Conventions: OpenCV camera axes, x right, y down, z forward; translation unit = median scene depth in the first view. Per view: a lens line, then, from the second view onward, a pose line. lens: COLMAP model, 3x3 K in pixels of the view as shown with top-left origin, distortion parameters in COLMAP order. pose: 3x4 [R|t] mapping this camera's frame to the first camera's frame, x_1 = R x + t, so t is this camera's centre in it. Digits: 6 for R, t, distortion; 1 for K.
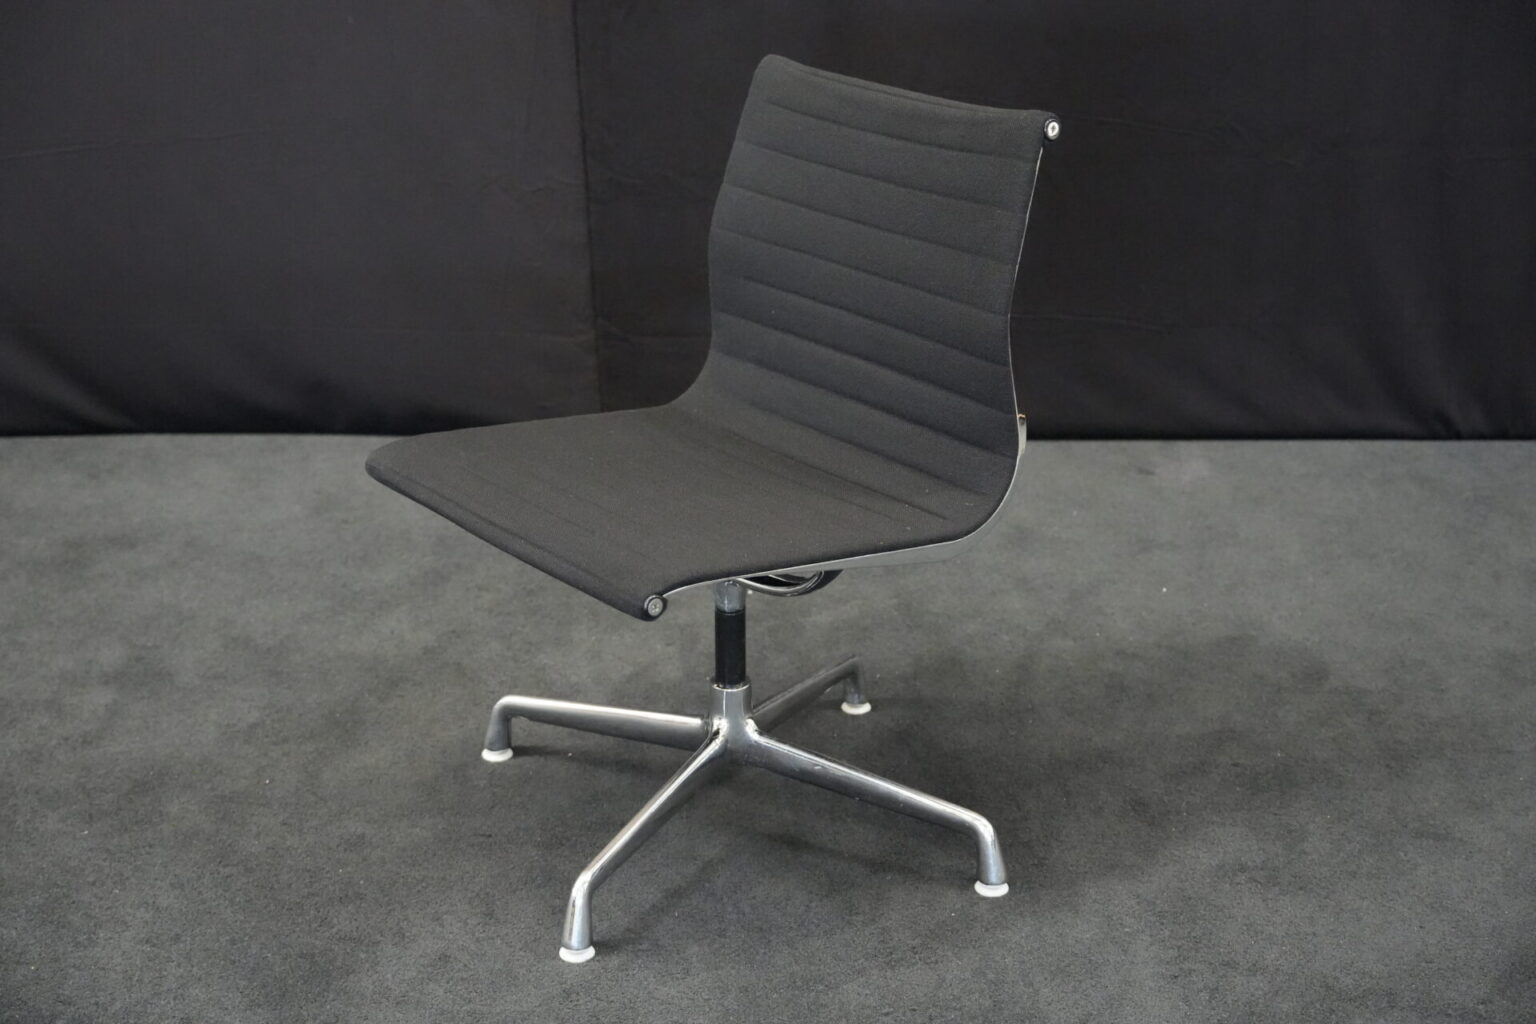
lens RADIAL K [[2198.5, 0, 774.9], [0, 2198.5, 510.1], [0, 0, 1]] dist [0.010498, 0.000000]
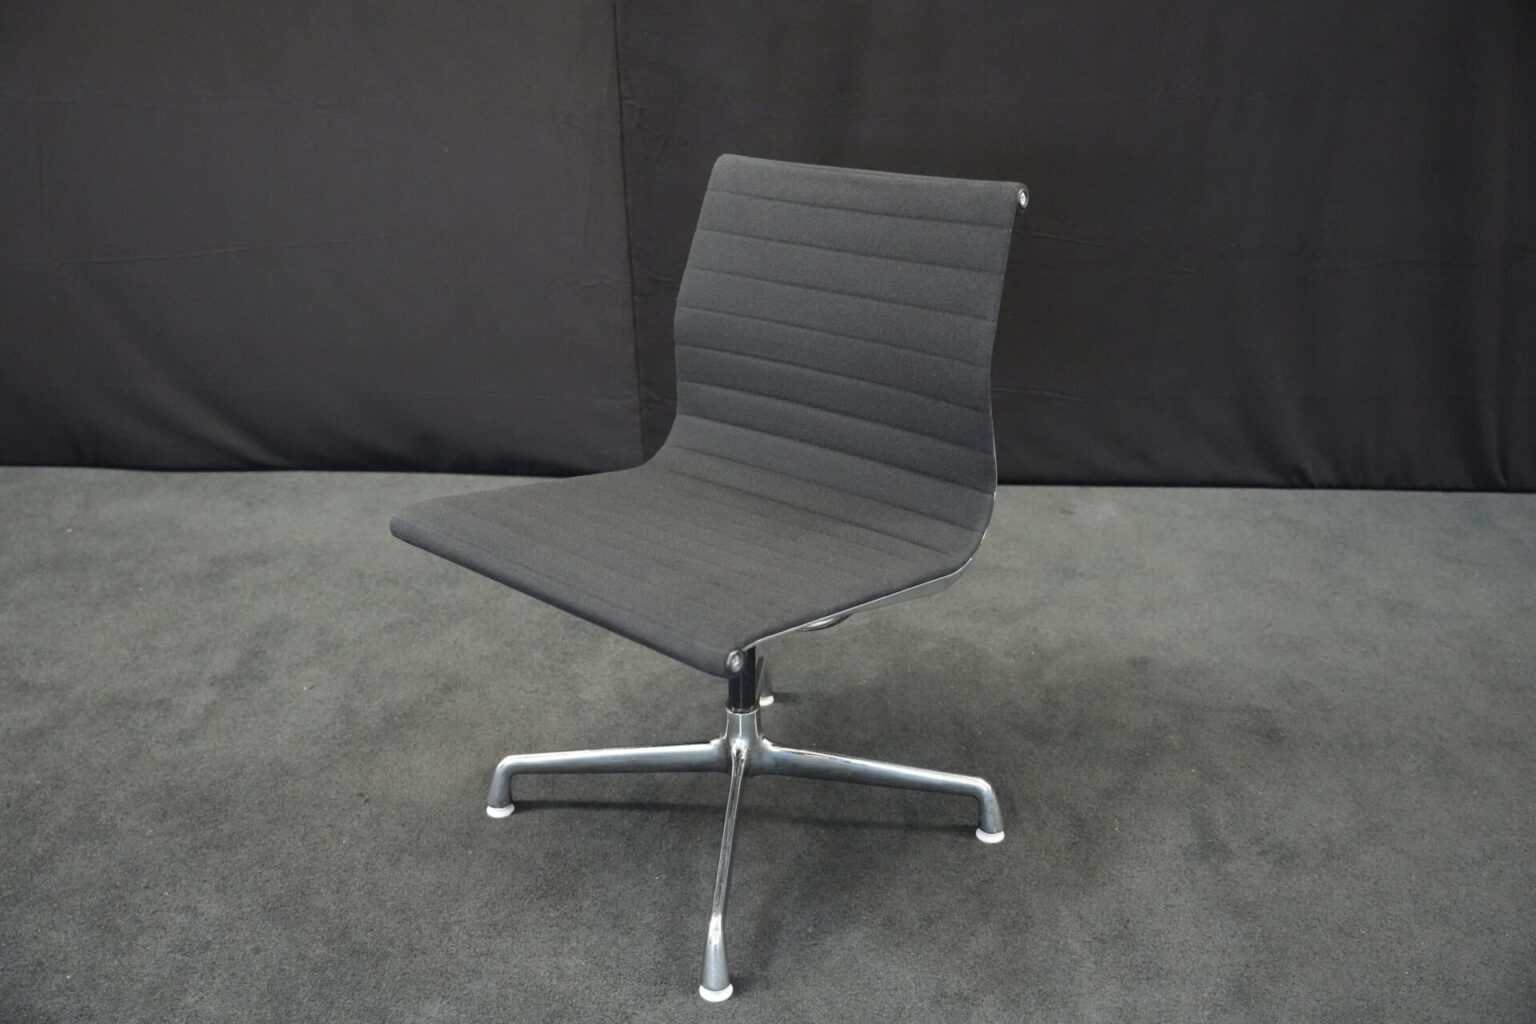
lens RADIAL K [[1413.5, 0, 801.9], [0, 1413.5, 503.0], [0, 0, 1]] dist [0.007063, 0.000000]
pose [[0.999940, 0.010937, 0.001146, 0.016123], [-0.010931, 0.999930, -0.004583, -0.019434], [-0.001196, 0.004570, 0.999989, 0.208174]]
